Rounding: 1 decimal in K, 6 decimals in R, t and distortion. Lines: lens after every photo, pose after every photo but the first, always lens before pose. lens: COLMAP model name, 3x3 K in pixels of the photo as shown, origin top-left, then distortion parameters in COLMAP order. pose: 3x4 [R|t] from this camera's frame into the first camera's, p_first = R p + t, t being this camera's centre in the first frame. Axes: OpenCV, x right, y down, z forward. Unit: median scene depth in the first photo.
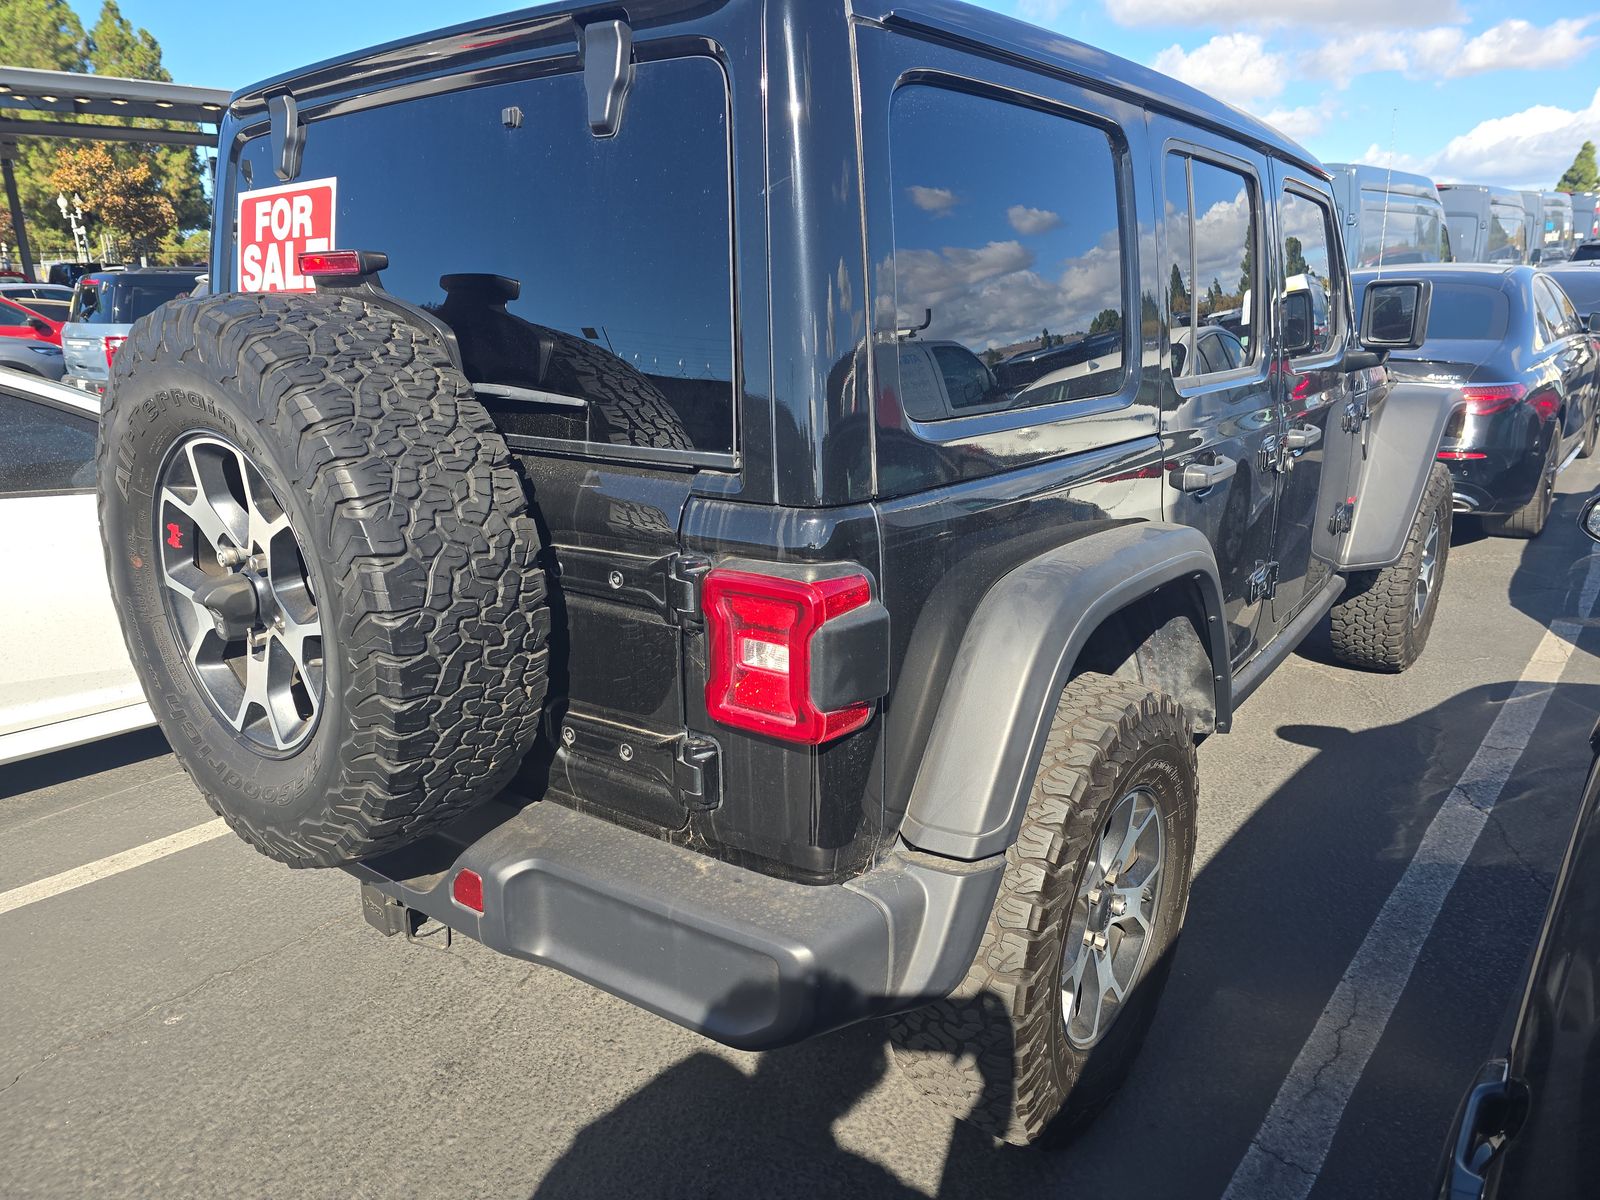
lens RADIAL K [[1078.0, 0, 797.1], [0, 1078.0, 595.8], [0, 0, 1]] dist [0.068476, -0.072361]
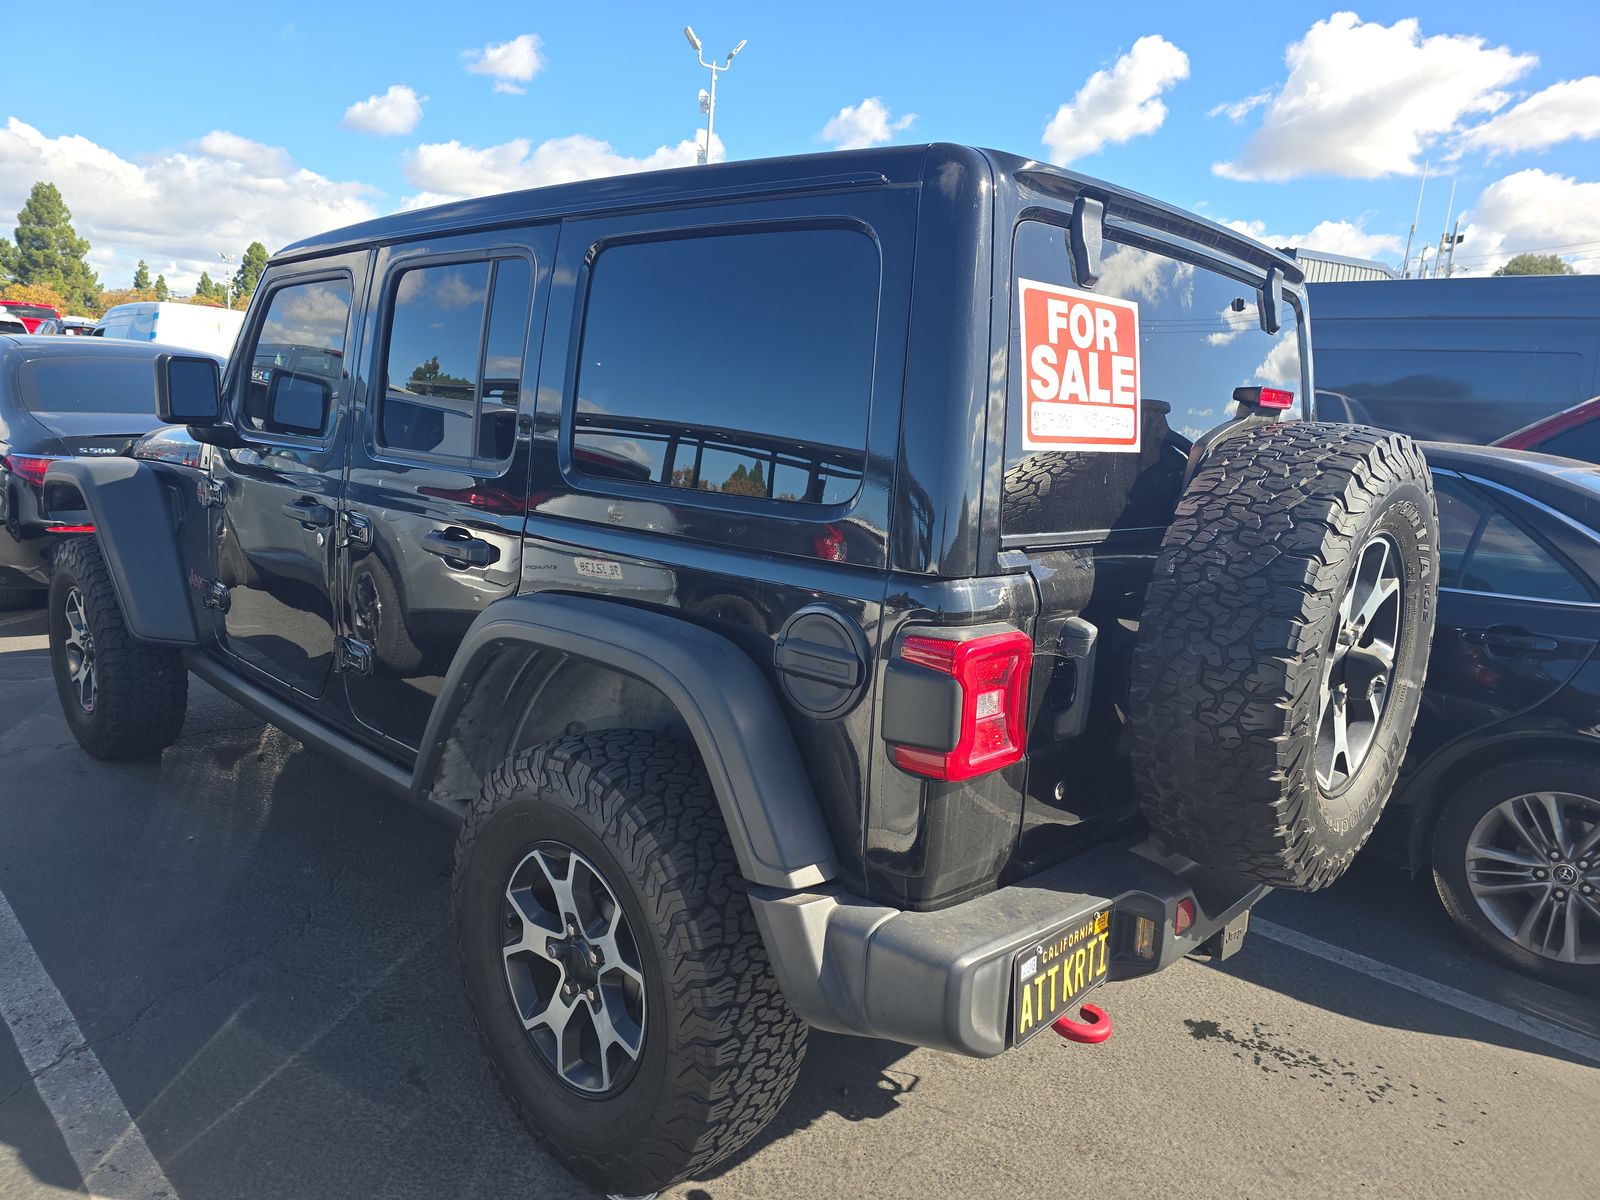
lens RADIAL K [[1078.0, 0, 797.1], [0, 1078.0, 595.8], [0, 0, 1]] dist [0.068476, -0.072361]
pose [[0.091940, -0.146982, 0.984857, -1.416031], [0.201095, 0.971408, 0.126202, -0.285895], [-0.975248, 0.186447, 0.118869, 1.160007]]
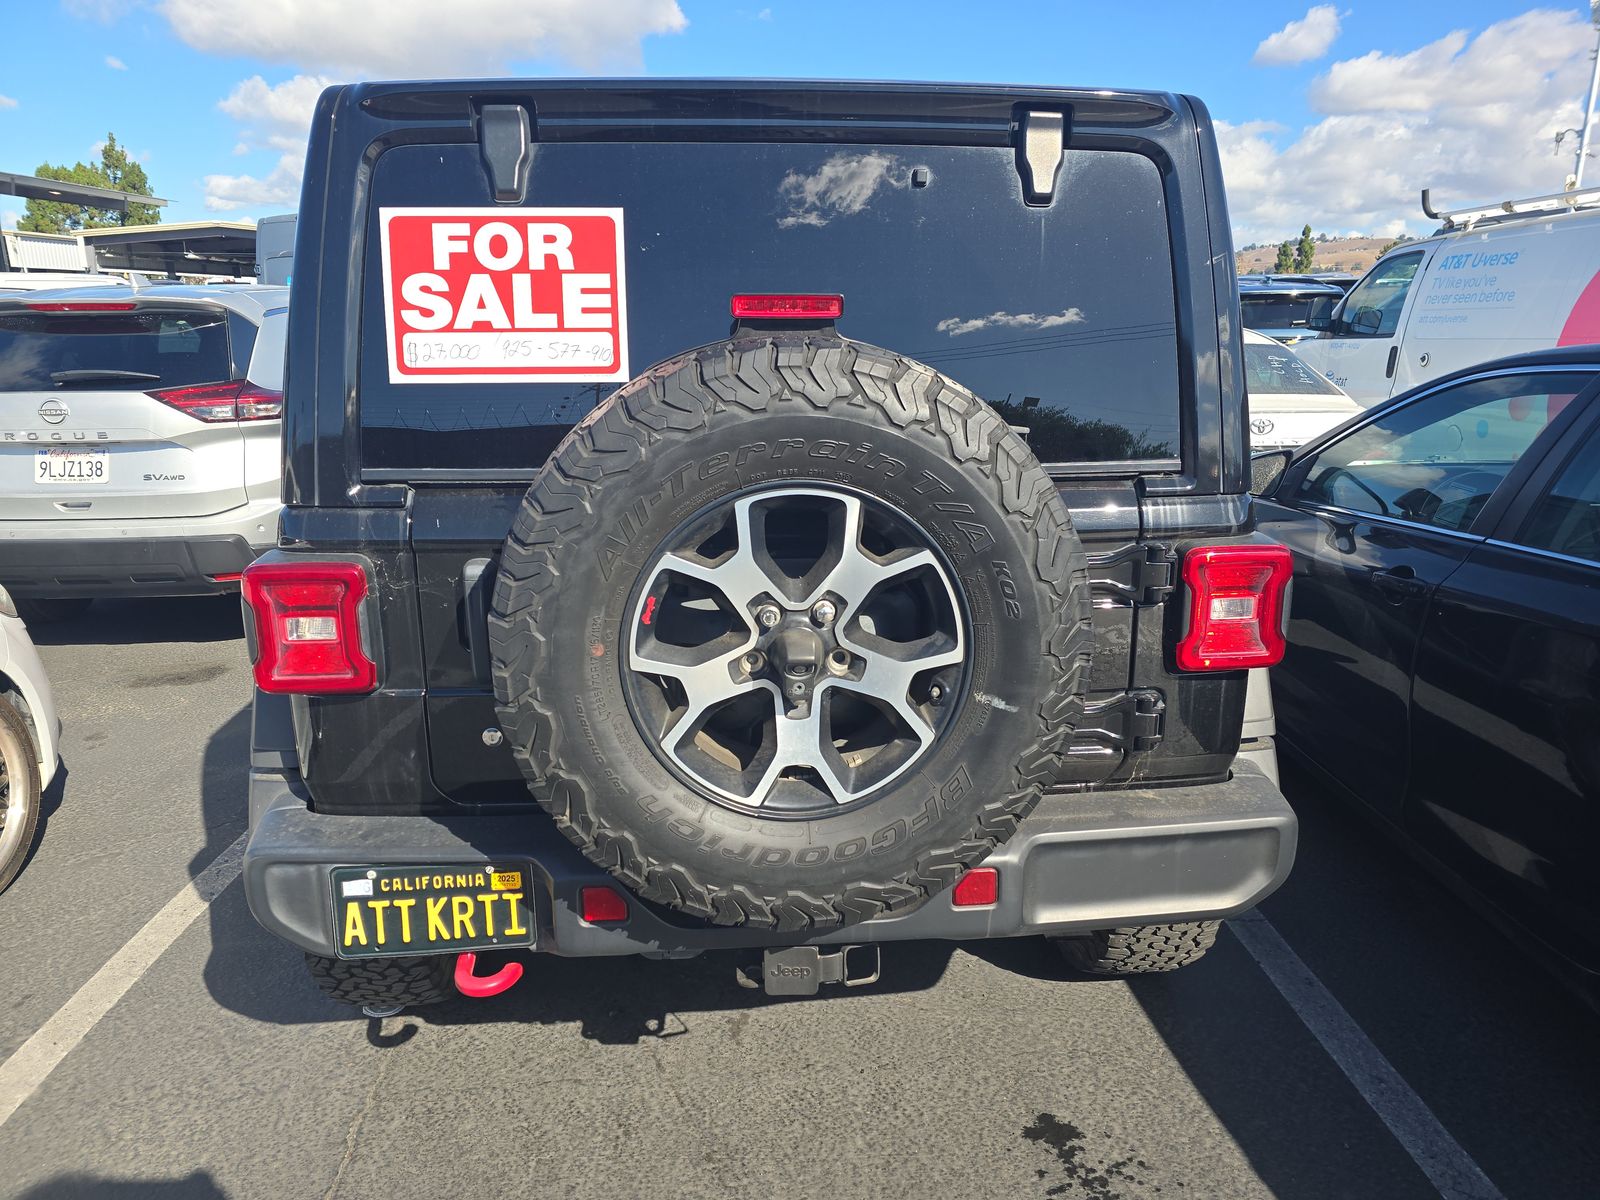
lens RADIAL K [[1078.0, 0, 797.1], [0, 1078.0, 595.8], [0, 0, 1]] dist [0.068476, -0.072361]
pose [[0.744347, -0.146677, 0.651486, -0.886484], [0.168323, 0.985290, 0.029515, -0.061223], [-0.646231, 0.087690, 0.758087, 0.227738]]
